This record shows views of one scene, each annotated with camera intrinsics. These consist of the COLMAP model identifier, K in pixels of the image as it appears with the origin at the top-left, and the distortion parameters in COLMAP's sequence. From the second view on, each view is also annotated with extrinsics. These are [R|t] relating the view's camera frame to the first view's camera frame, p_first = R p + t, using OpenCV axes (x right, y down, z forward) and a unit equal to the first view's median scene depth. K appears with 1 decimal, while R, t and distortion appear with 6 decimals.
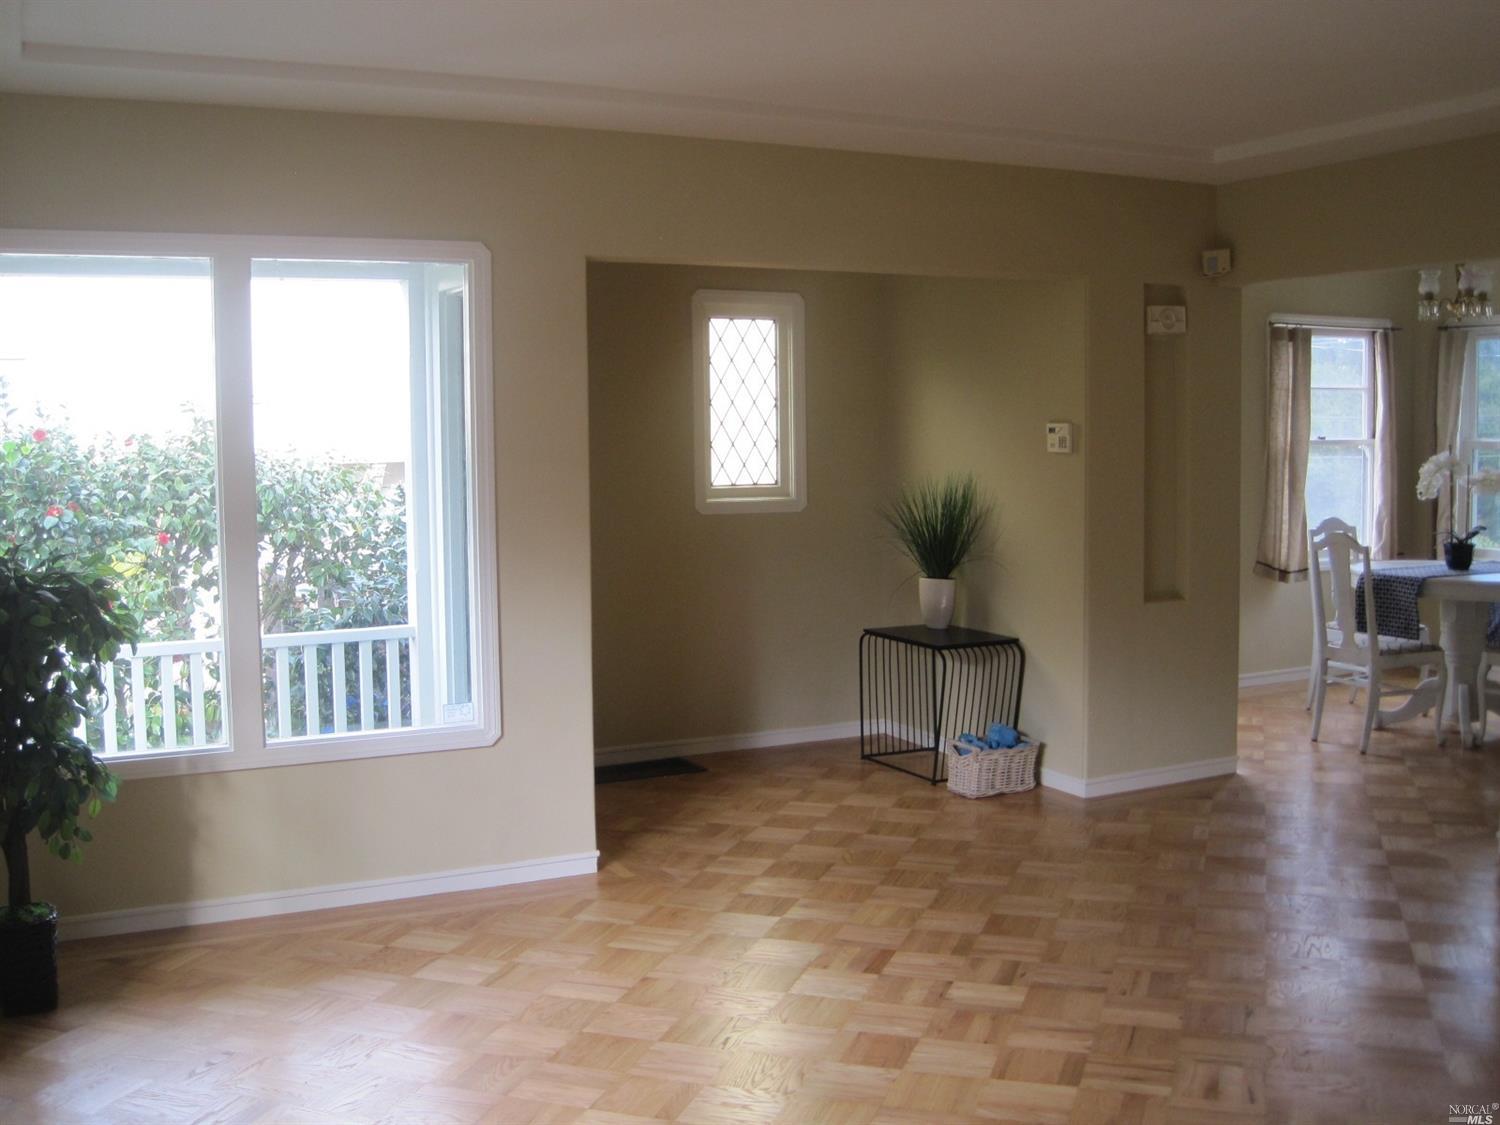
lens RADIAL K [[1527.5, 0, 747.8], [0, 1527.5, 555.5], [0, 0, 1]] dist [-0.190614, 0.146179]
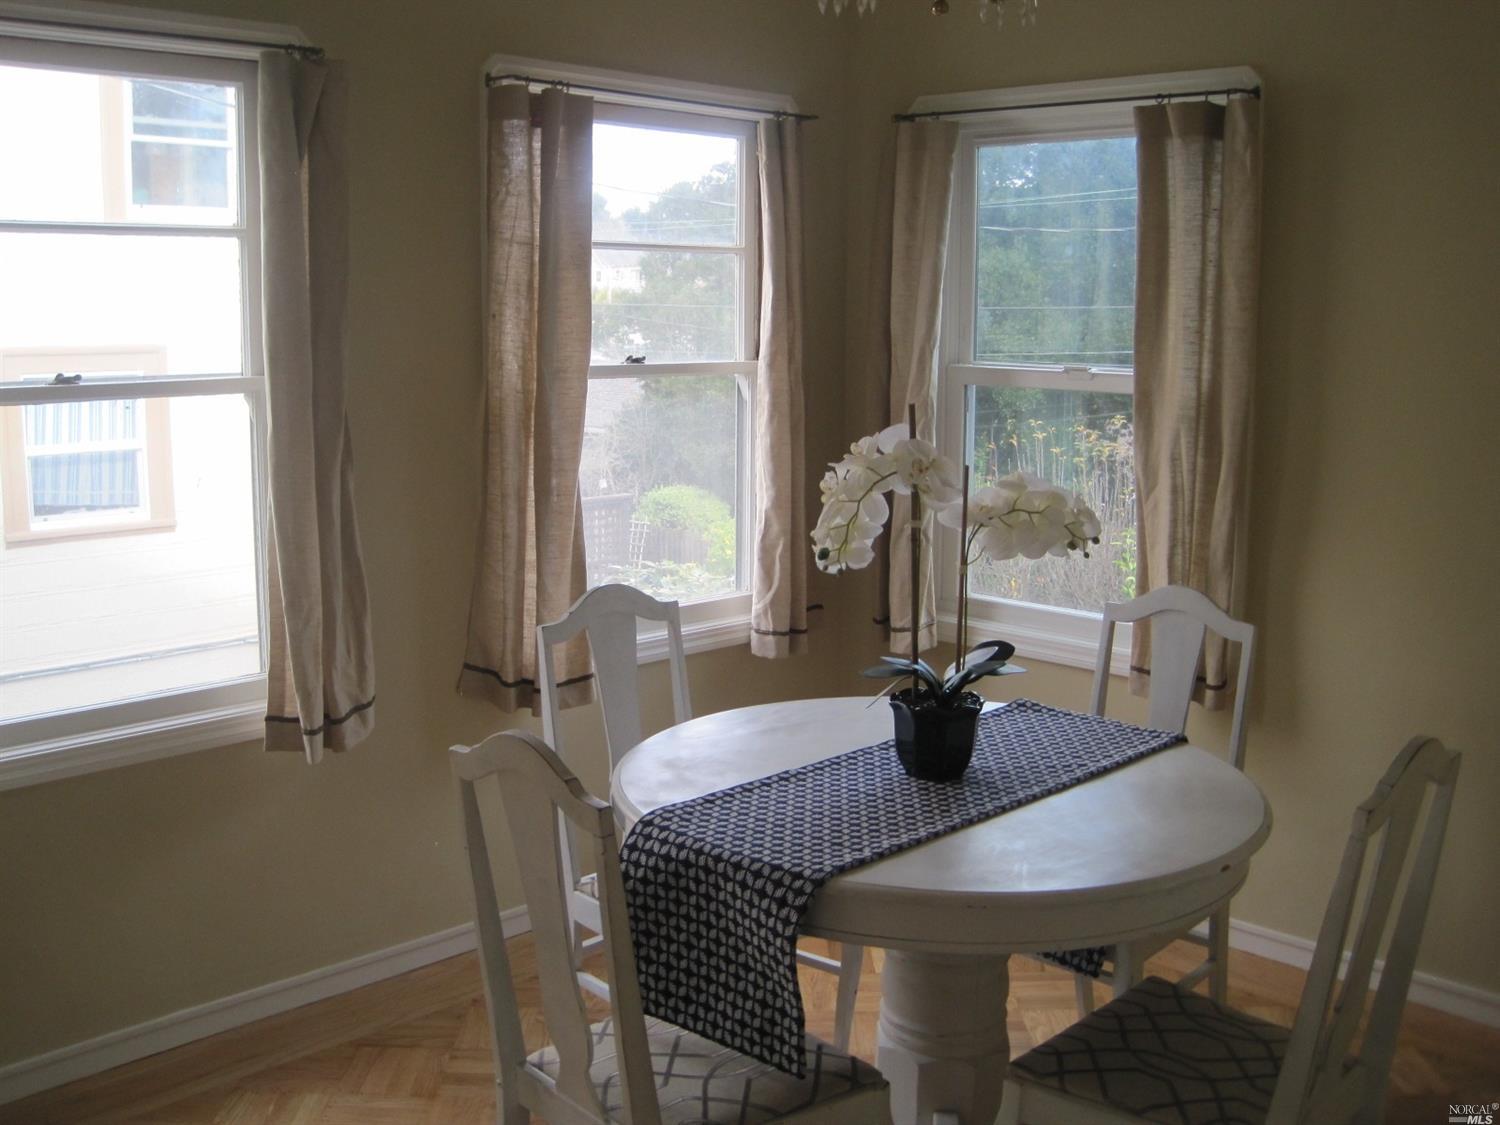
lens RADIAL K [[1562.8, 0, 750.0], [0, 1562.8, 562.5], [0, 0, 1]] dist [-0.167352, 0.143471]
pose [[0.945249, -0.031784, 0.324799, 0.278235], [0.007959, 0.997195, 0.074421, -0.055671], [-0.326254, -0.067762, 0.942850, 0.576446]]
